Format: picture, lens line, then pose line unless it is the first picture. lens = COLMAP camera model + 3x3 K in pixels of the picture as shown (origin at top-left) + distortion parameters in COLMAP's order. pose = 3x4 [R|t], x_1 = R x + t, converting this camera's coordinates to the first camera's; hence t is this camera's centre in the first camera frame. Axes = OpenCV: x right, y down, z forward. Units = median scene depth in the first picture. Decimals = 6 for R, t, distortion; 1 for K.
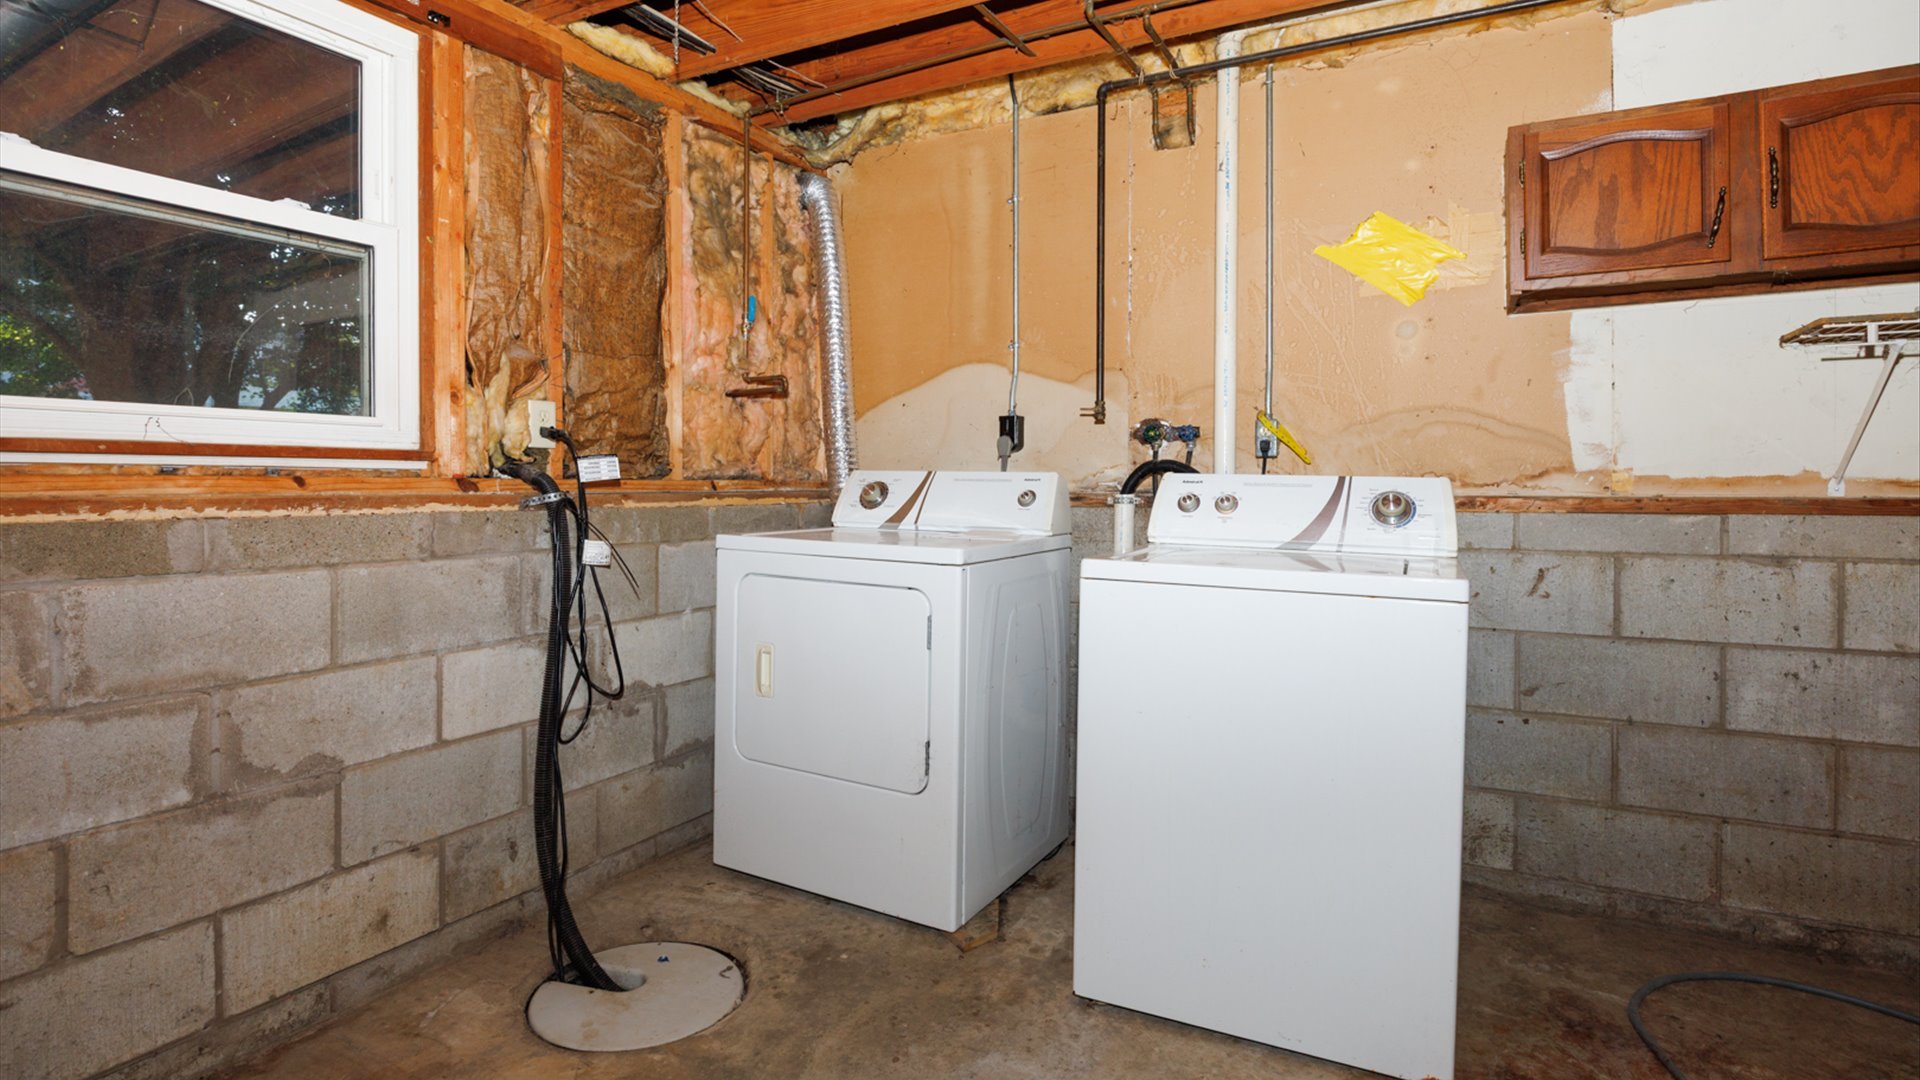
lens RADIAL K [[933.8, 0, 1013.0], [0, 933.8, 520.0], [0, 0, 1]] dist [-0.016213, 0.000750]
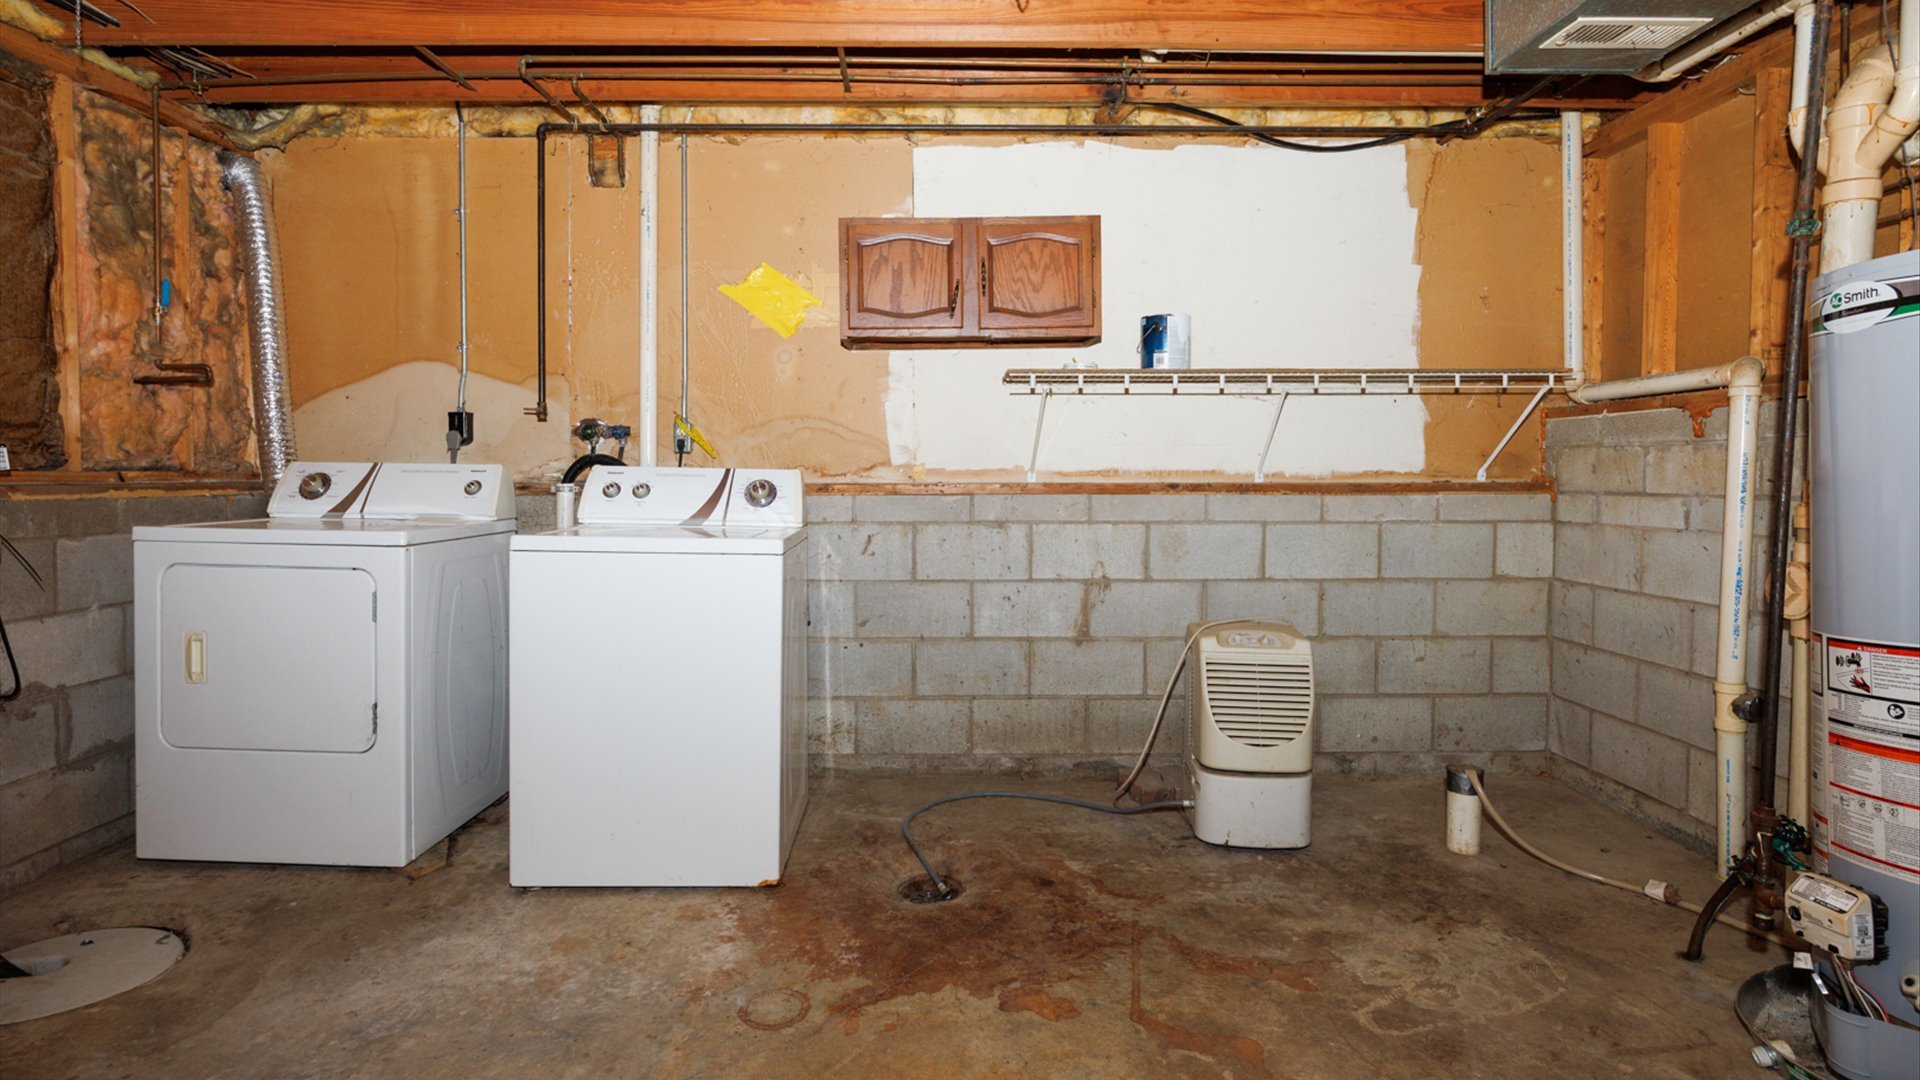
lens RADIAL K [[1032.8, 0, 957.7], [0, 1032.8, 515.1], [0, 0, 1]] dist [-0.018320, 0.000598]
pose [[0.915695, -0.016162, 0.401548, 0.052957], [0.016049, 0.999865, 0.003644, 0.014882], [-0.401553, 0.003107, 0.915831, -0.374188]]
